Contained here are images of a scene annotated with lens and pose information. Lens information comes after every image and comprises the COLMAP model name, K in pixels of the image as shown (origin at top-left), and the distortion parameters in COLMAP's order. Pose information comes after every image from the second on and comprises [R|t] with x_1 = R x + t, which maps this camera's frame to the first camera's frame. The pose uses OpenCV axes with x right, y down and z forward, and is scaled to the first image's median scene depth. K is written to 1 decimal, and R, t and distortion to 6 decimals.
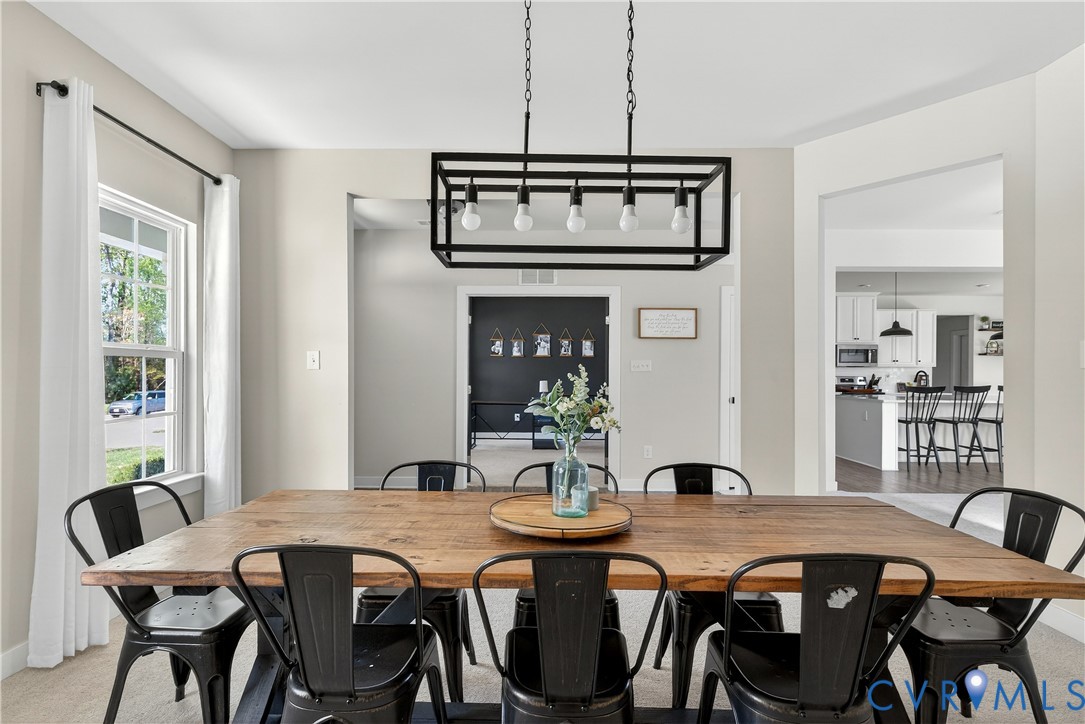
lens RADIAL K [[524.0, 0, 533.7], [0, 524.0, 378.3], [0, 0, 1]] dist [-0.008455, 0.001371]
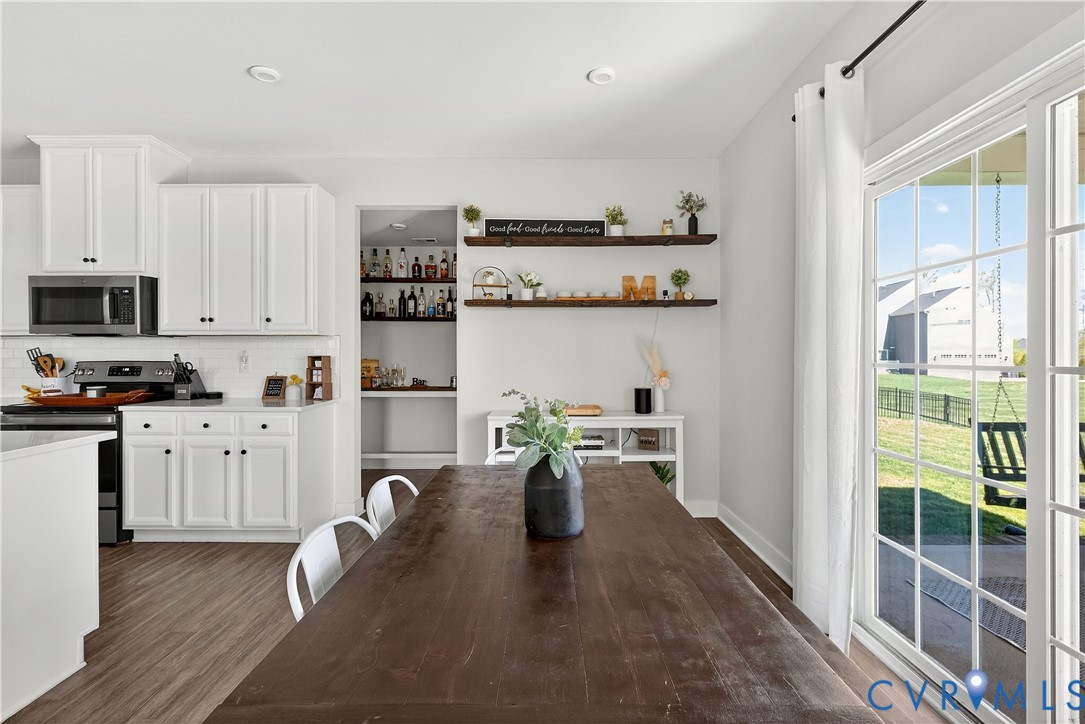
lens RADIAL K [[524.0, 0, 548.5], [0, 524.0, 364.8], [0, 0, 1]] dist [-0.008455, 0.001371]
pose [[0.999374, -0.004887, 0.035050, 0.912004], [0.004802, 0.999985, 0.002515, -0.000159], [-0.035062, -0.002345, 0.999382, 0.601889]]
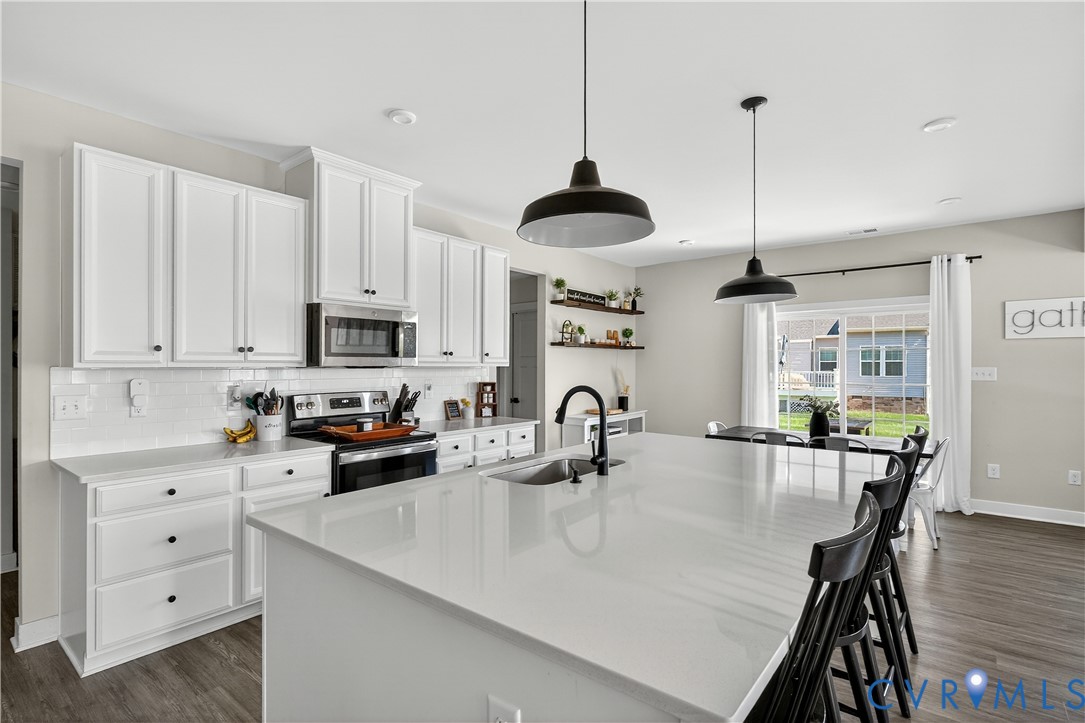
lens RADIAL K [[524.0, 0, 546.1], [0, 524.0, 365.1], [0, 0, 1]] dist [-0.008455, 0.001371]
pose [[0.599317, -0.003137, 0.800506, 0.387762], [0.010045, 0.999943, -0.003602, -0.020538], [-0.800449, 0.010200, 0.599315, 0.662843]]
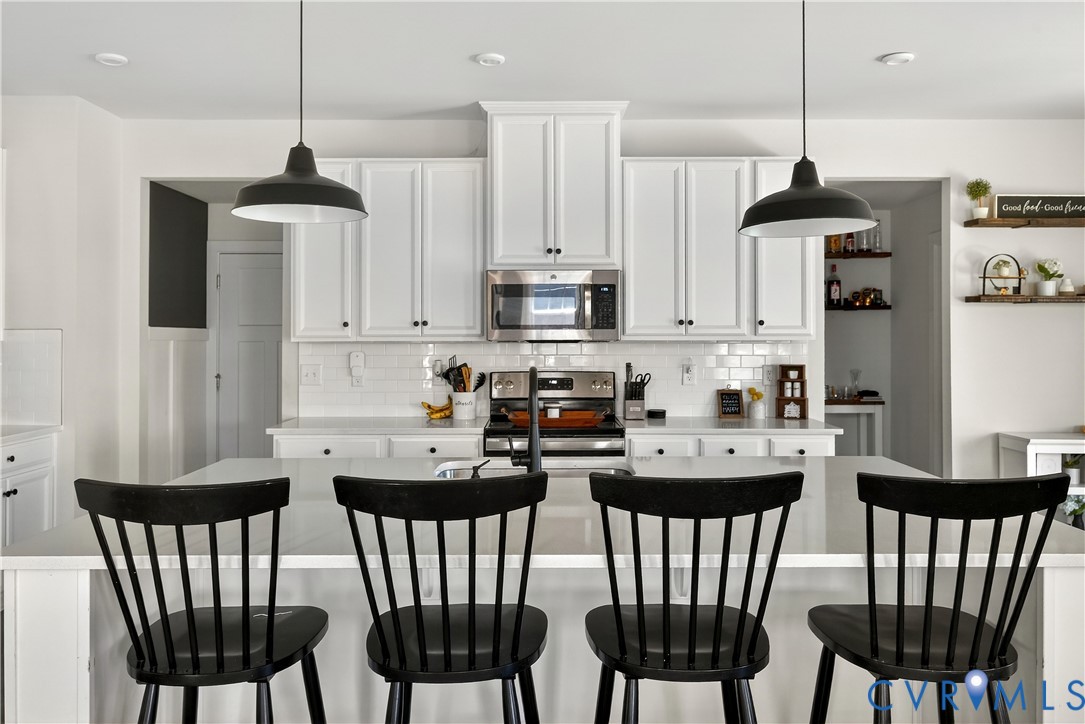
lens RADIAL K [[904.8, 0, 554.5], [0, 904.8, 322.7], [0, 0, 1]] dist [-0.000040, 0.008310]
pose [[0.999319, -0.005293, 0.036522, 0.585983], [0.006478, 0.999454, -0.032405, -0.015363], [-0.036331, 0.032620, 0.998807, 0.456512]]
